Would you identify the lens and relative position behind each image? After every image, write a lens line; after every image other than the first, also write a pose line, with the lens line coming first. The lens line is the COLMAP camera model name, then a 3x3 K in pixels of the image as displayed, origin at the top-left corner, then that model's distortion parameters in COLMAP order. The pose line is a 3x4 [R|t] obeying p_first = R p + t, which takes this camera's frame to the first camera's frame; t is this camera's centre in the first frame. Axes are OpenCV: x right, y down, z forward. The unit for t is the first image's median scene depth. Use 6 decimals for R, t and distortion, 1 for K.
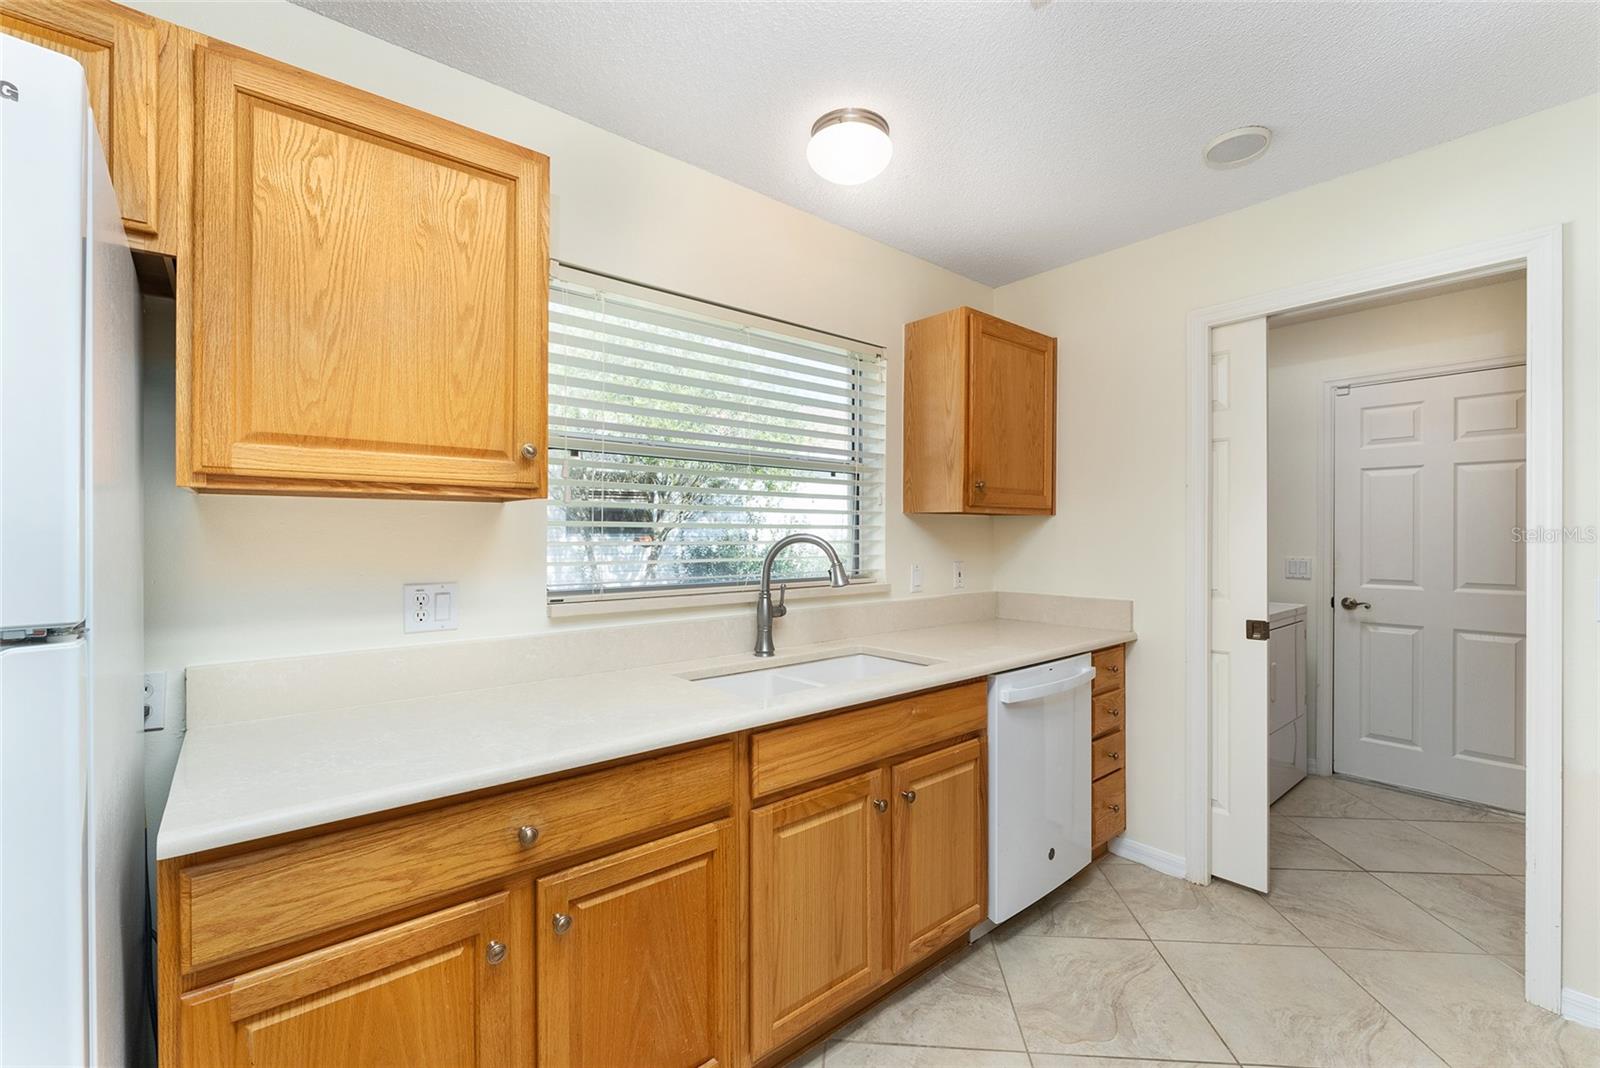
lens RADIAL K [[662.4, 0, 810.7], [0, 662.4, 539.9], [0, 0, 1]] dist [-0.002406, 0.000377]
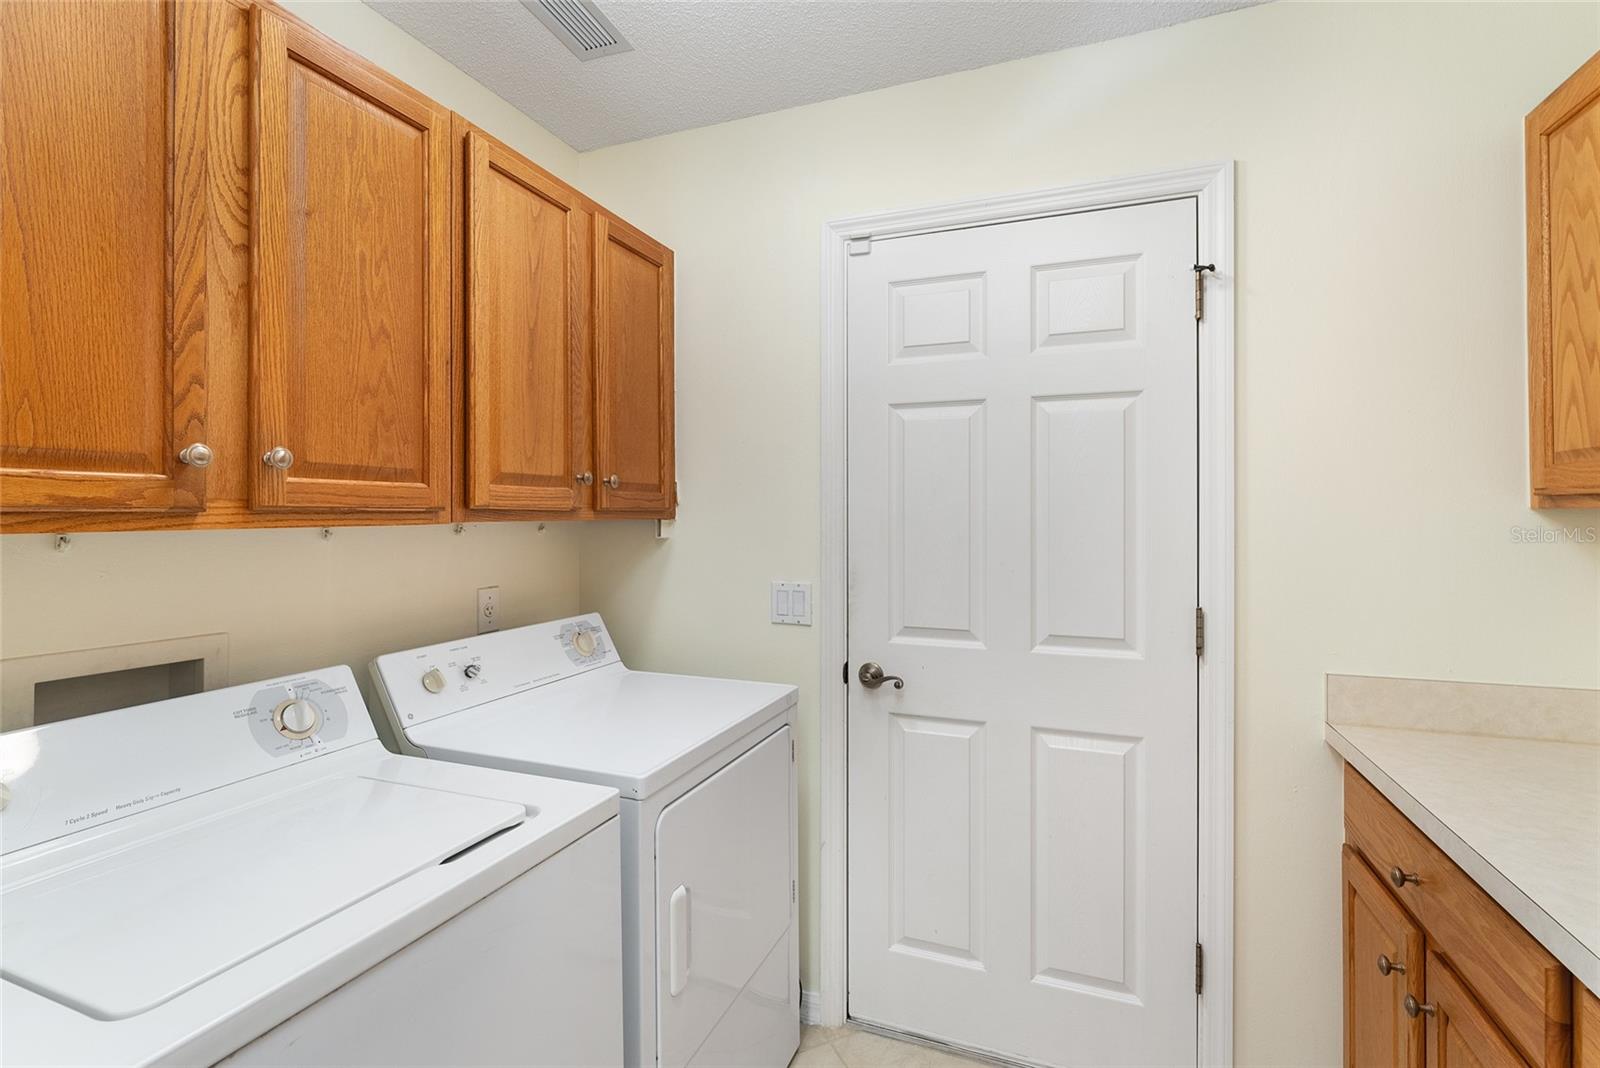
lens RADIAL K [[736.8, 0, 790.4], [0, 736.8, 519.2], [0, 0, 1]] dist [-0.003402, -0.000776]
pose [[0.884662, -0.004983, 0.466206, 0.511671], [0.004464, 0.999988, 0.002218, -0.022873], [-0.466211, 0.000119, 0.884673, 0.548747]]
